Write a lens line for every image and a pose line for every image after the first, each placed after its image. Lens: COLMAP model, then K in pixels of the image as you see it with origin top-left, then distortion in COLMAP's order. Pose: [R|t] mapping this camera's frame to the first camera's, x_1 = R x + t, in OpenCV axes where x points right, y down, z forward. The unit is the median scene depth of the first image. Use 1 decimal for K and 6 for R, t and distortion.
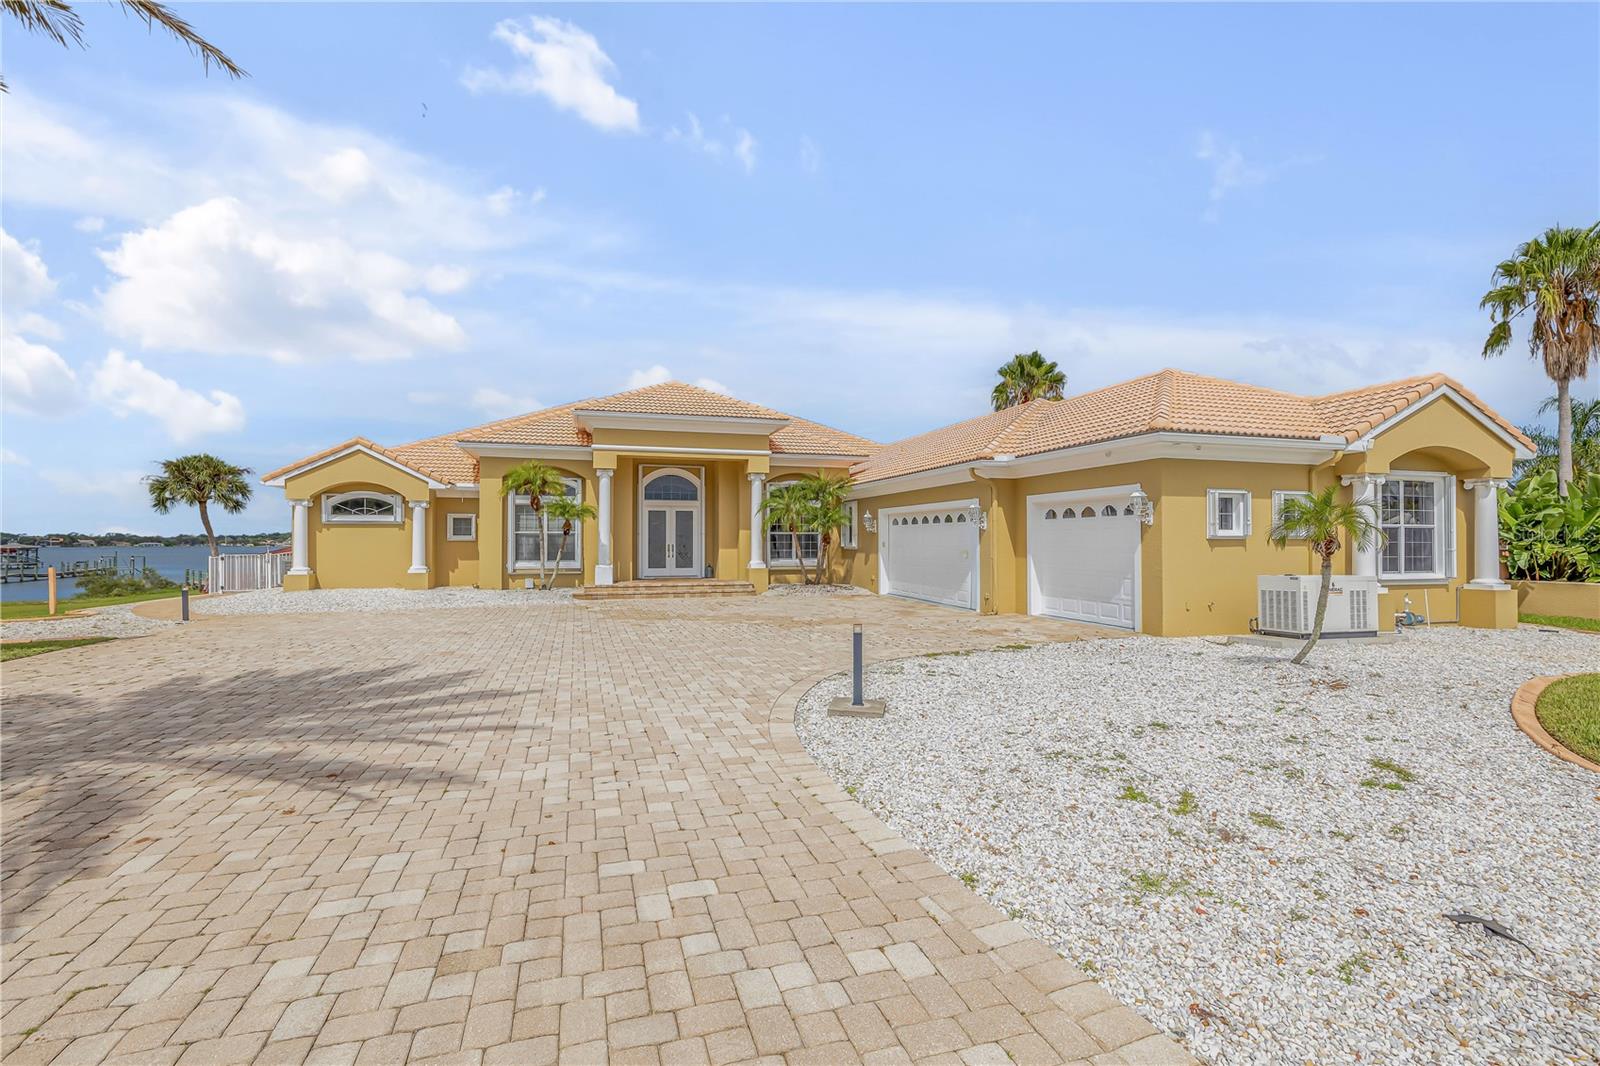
lens RADIAL K [[746.1, 0, 796.4], [0, 746.1, 547.0], [0, 0, 1]] dist [0.002059, 0.000183]
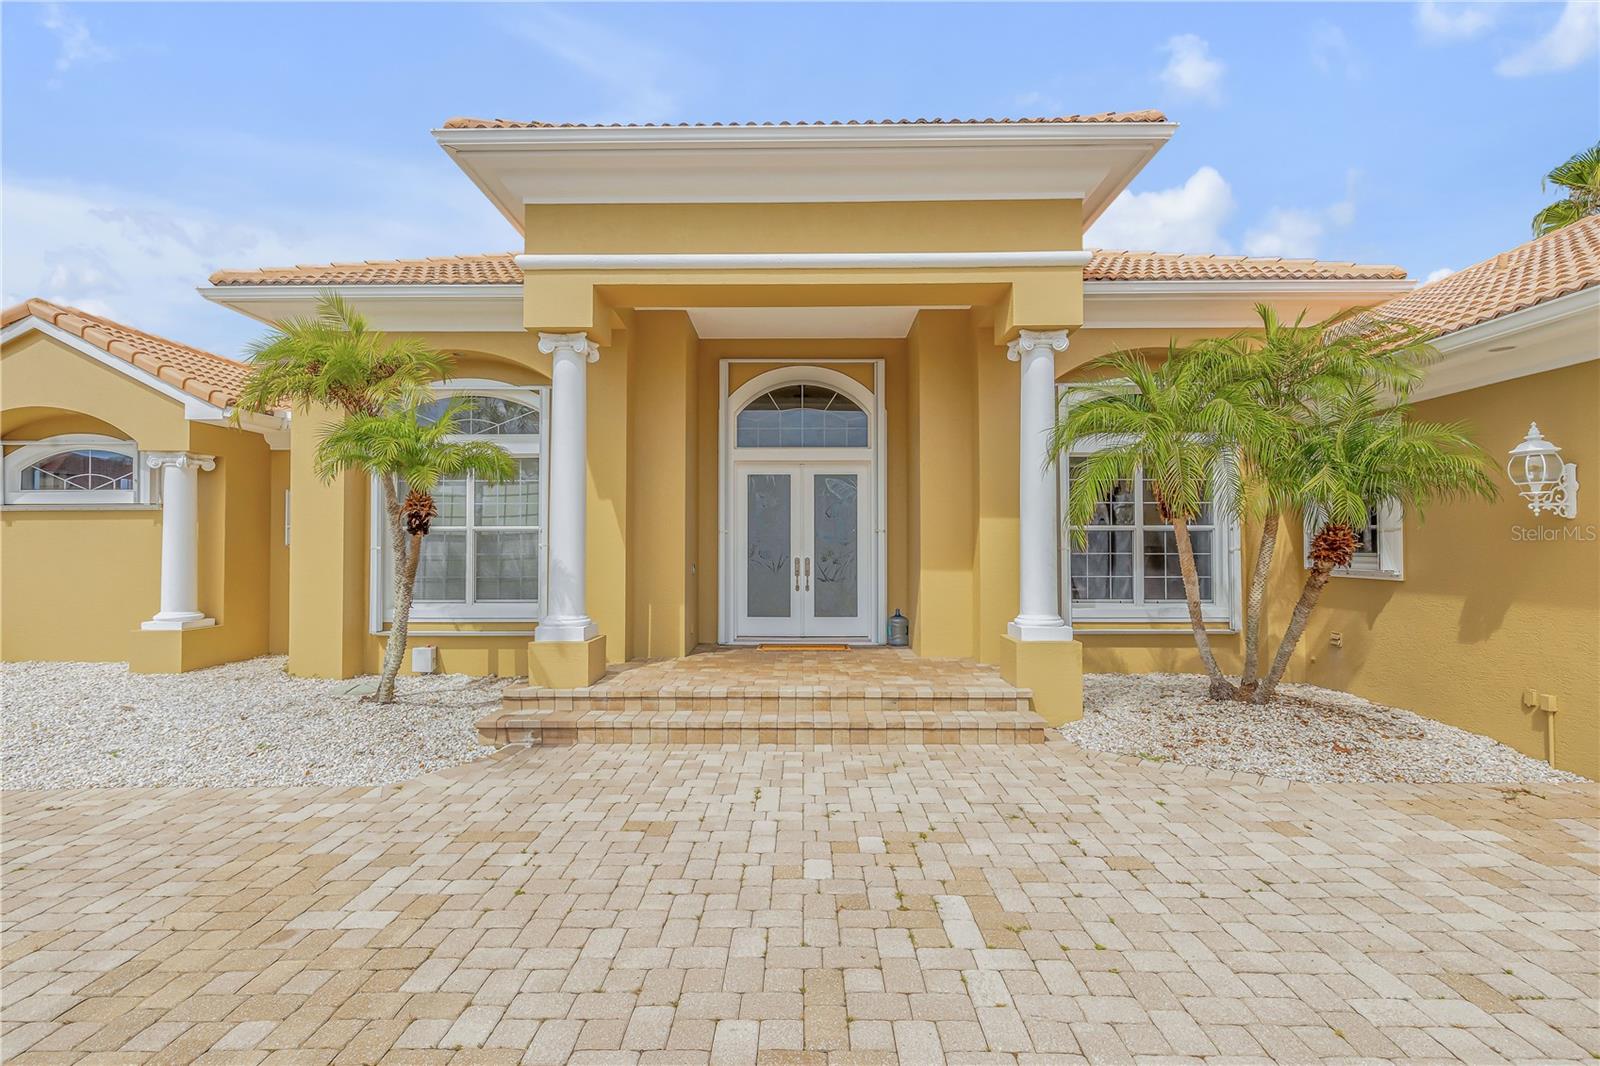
lens RADIAL K [[723.1, 0, 795.1], [0, 723.1, 533.6], [0, 0, 1]] dist [0.009190, -0.003065]
pose [[0.954438, -0.004035, -0.298381, -0.060202], [-0.001843, 0.999810, -0.019416, -0.009599], [0.298403, 0.019082, 0.954249, 0.678762]]
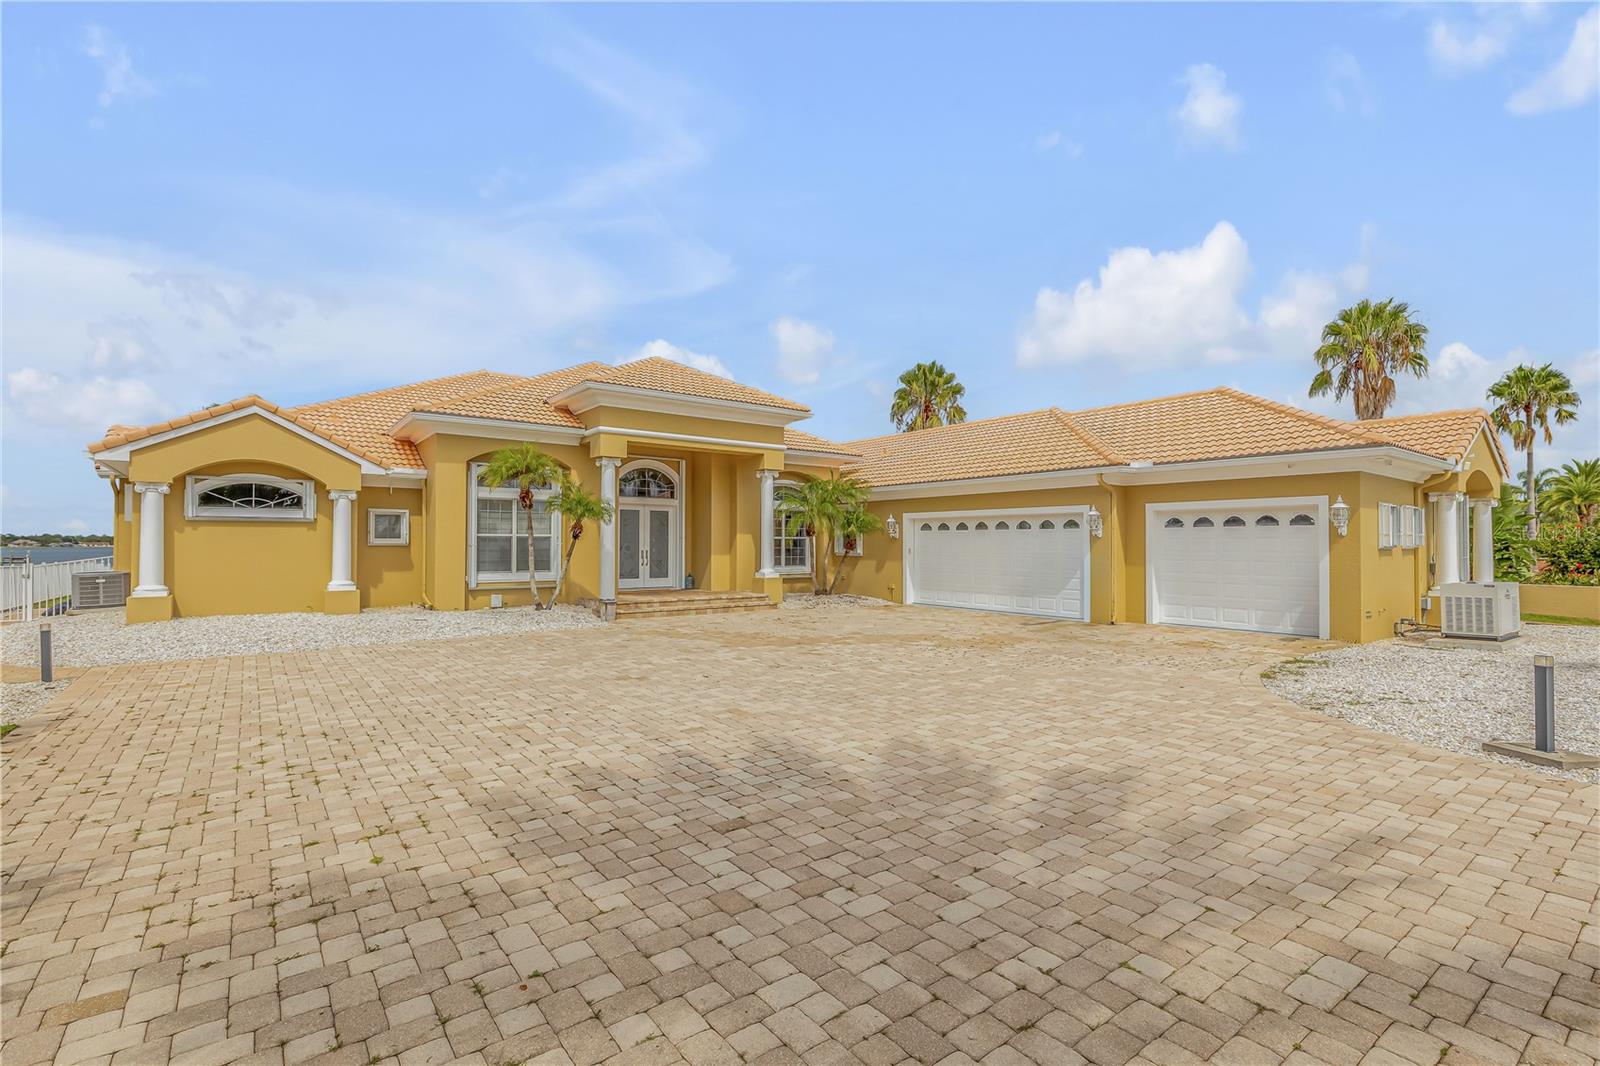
lens RADIAL K [[746.1, 0, 800.4], [0, 746.1, 542.4], [0, 0, 1]] dist [0.002059, 0.000183]
pose [[0.934719, 0.004272, 0.355361, -0.329006], [-0.001228, 0.999961, -0.008792, -0.005434], [-0.355385, 0.007782, 0.934688, 0.162496]]
